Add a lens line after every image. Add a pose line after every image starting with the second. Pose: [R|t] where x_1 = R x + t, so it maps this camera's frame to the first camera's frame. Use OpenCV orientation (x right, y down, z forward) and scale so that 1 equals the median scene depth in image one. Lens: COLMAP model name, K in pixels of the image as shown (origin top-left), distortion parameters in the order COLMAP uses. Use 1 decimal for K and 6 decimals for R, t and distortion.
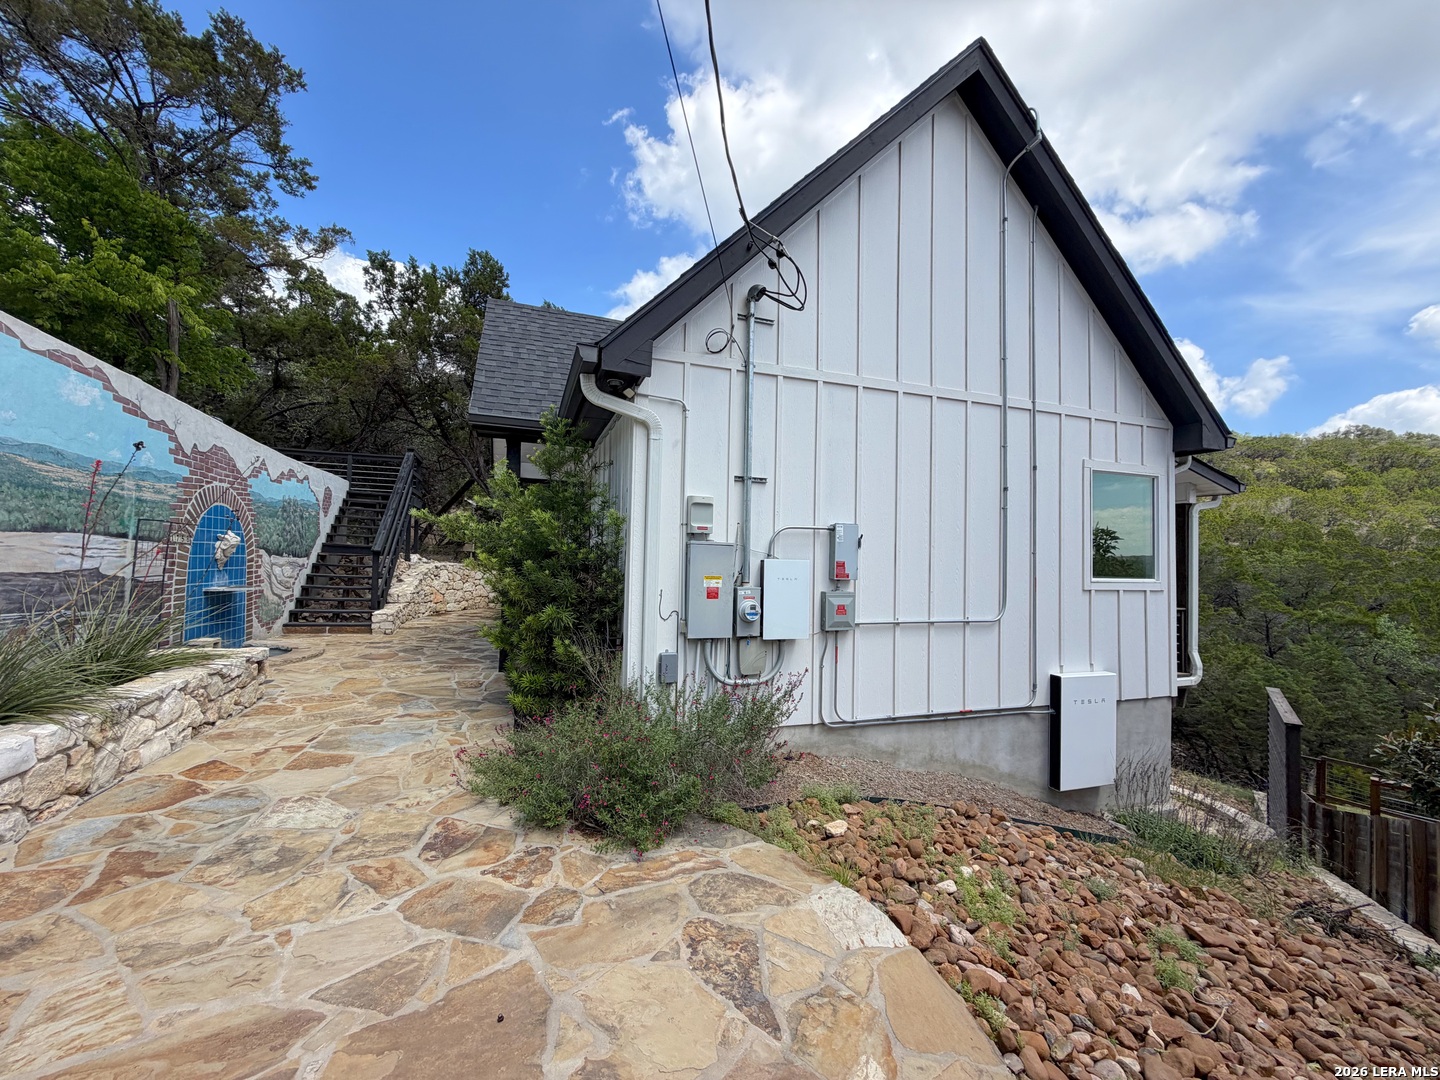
lens RADIAL K [[573.5, 0, 716.3], [0, 573.5, 538.3], [0, 0, 1]] dist [-0.000531, 0.000430]
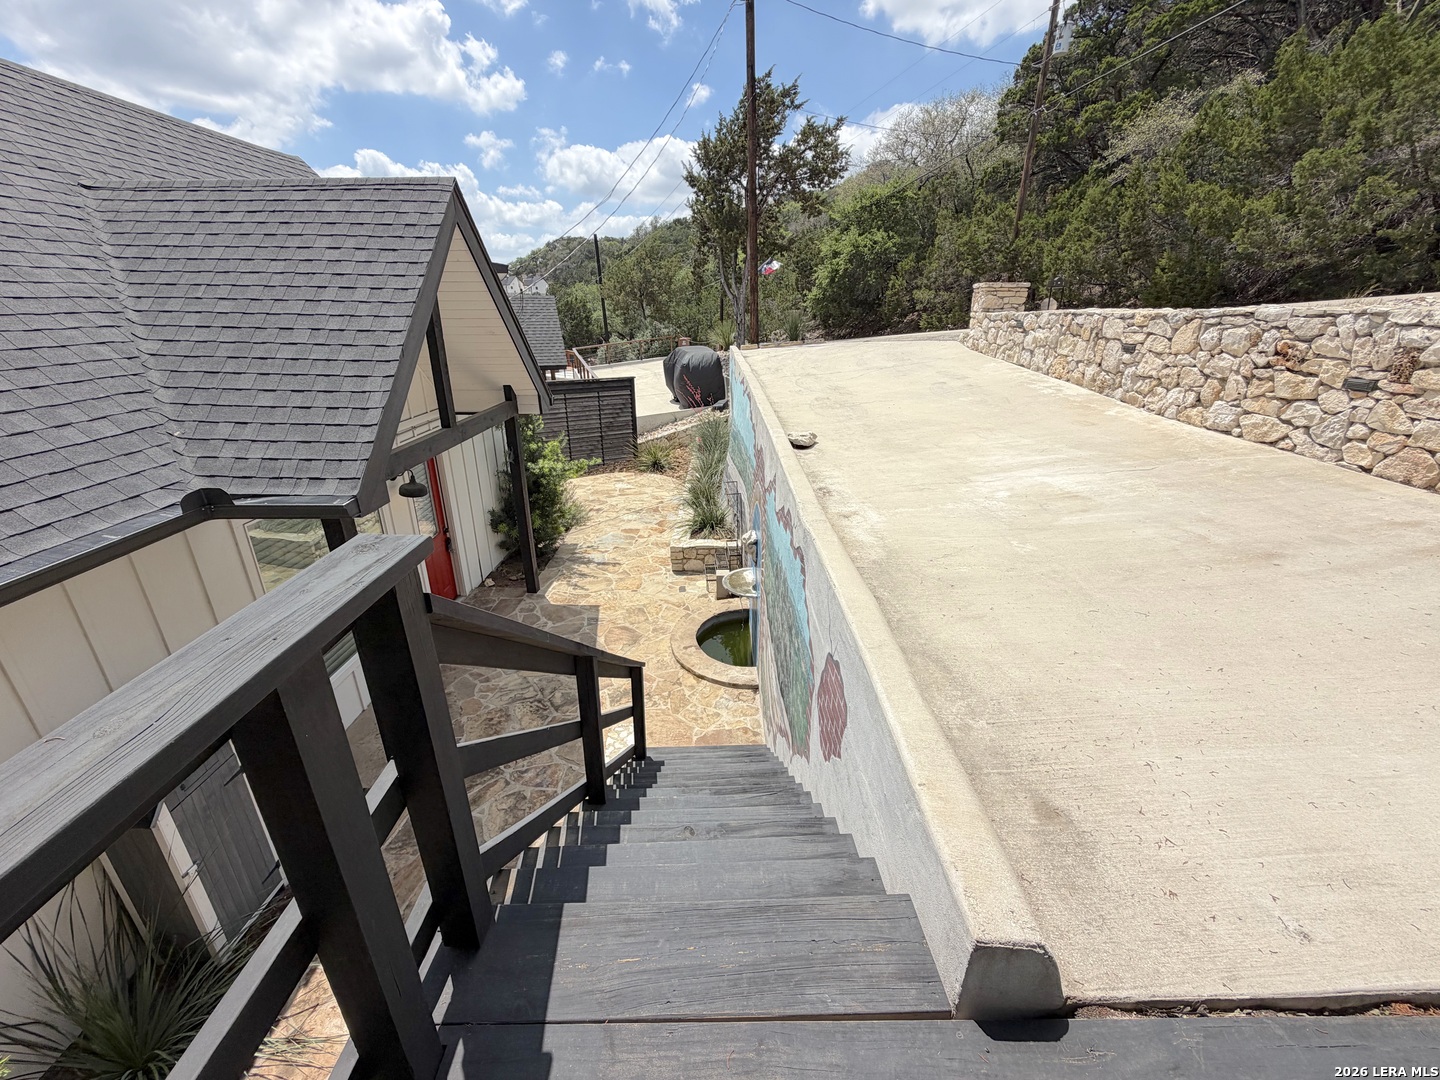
lens RADIAL K [[573.5, 0, 716.3], [0, 573.5, 538.3], [0, 0, 1]] dist [-0.000531, 0.000430]
pose [[-0.943130, -0.151761, 0.295762, -1.303019], [-0.039884, 0.934941, 0.352554, -0.426281], [-0.330024, 0.320708, -0.887824, 2.292774]]
